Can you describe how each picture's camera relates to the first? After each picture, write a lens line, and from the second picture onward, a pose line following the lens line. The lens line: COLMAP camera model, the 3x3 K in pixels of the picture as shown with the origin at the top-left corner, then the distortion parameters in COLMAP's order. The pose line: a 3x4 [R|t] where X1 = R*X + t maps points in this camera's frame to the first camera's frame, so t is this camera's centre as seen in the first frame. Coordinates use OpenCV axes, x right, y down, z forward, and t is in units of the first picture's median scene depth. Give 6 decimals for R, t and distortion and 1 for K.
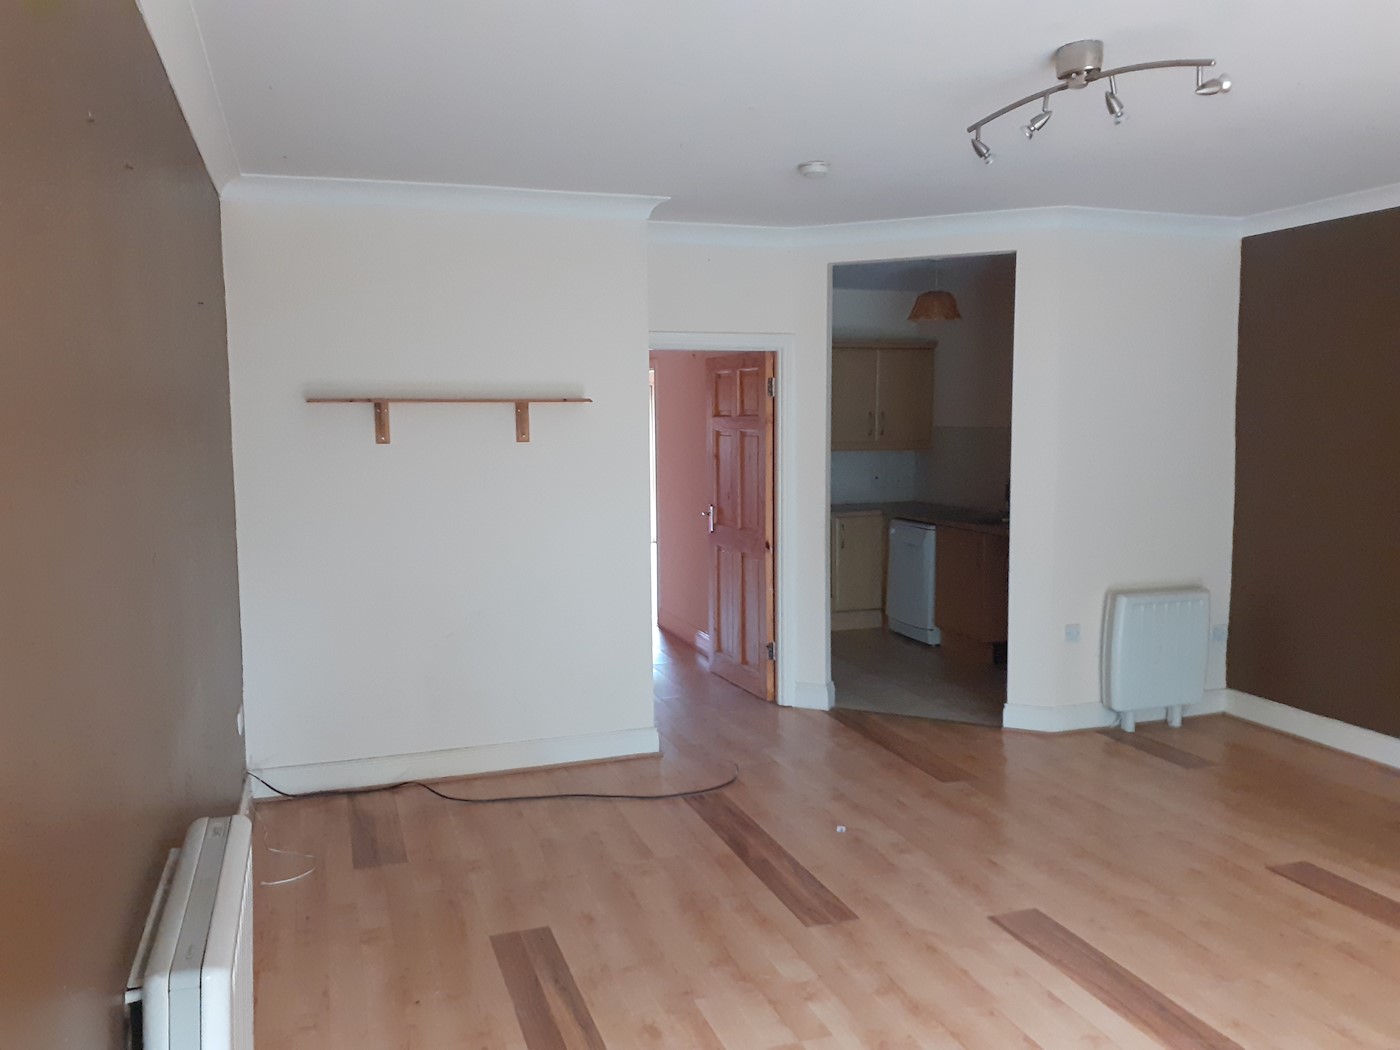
lens RADIAL K [[1112.5, 0, 691.7], [0, 1112.5, 521.2], [0, 0, 1]] dist [0.072074, -0.122315]
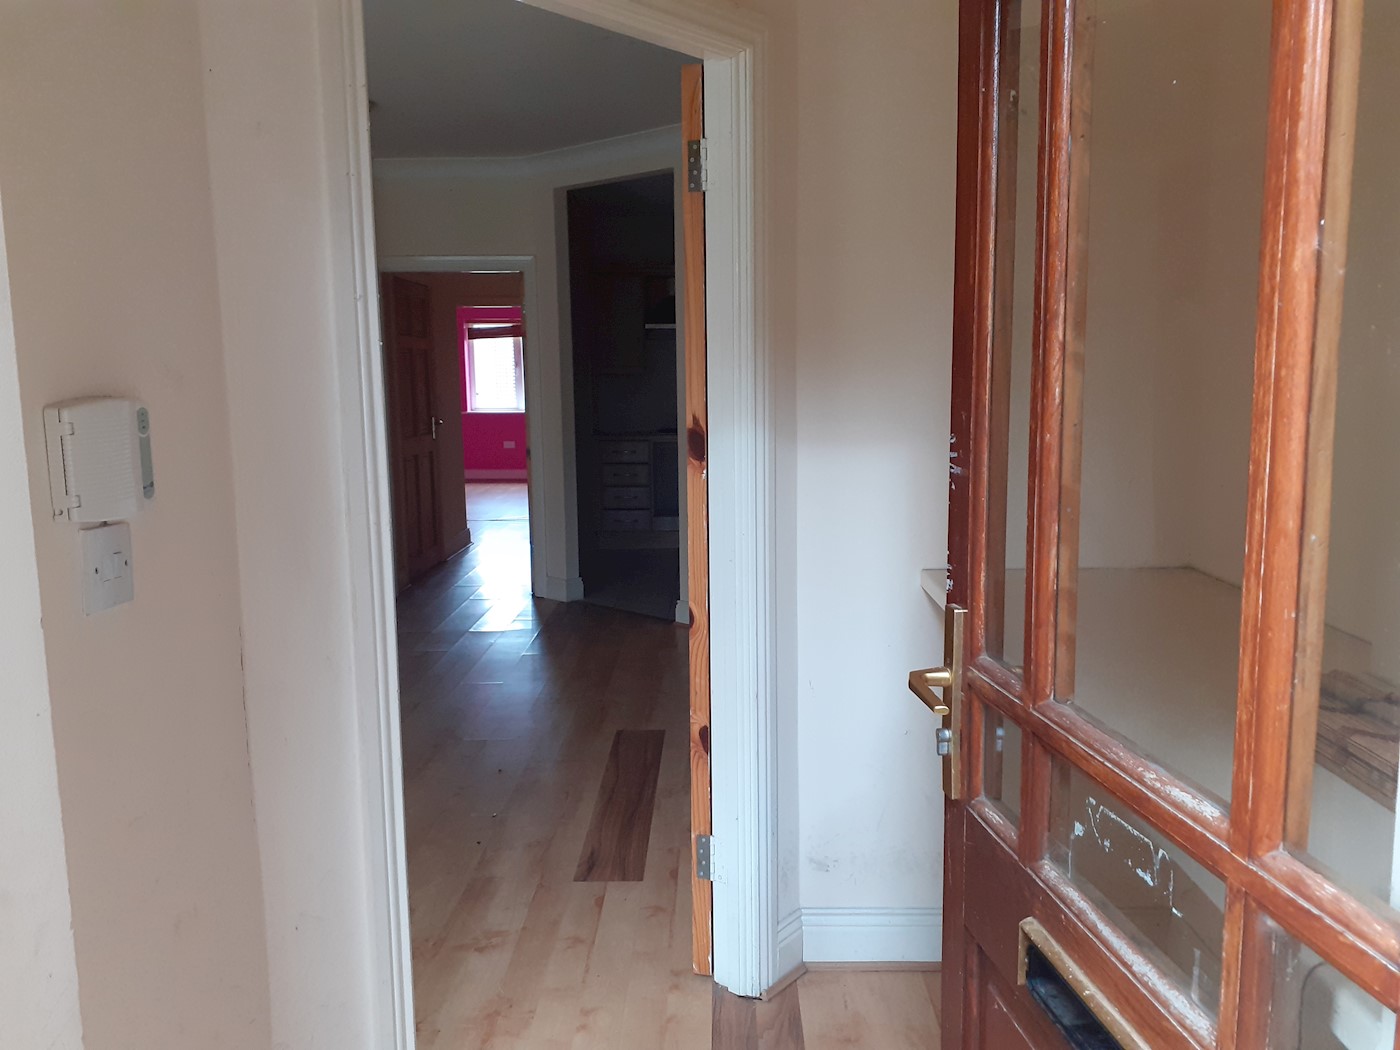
lens RADIAL K [[1112.5, 0, 701.9], [0, 1112.5, 533.5], [0, 0, 1]] dist [0.072074, -0.122315]
pose [[0.942943, 0.044179, -0.330010, 0.755681], [-0.026477, 0.997968, 0.057948, 0.043540], [0.331900, -0.045904, 0.942197, 0.015609]]
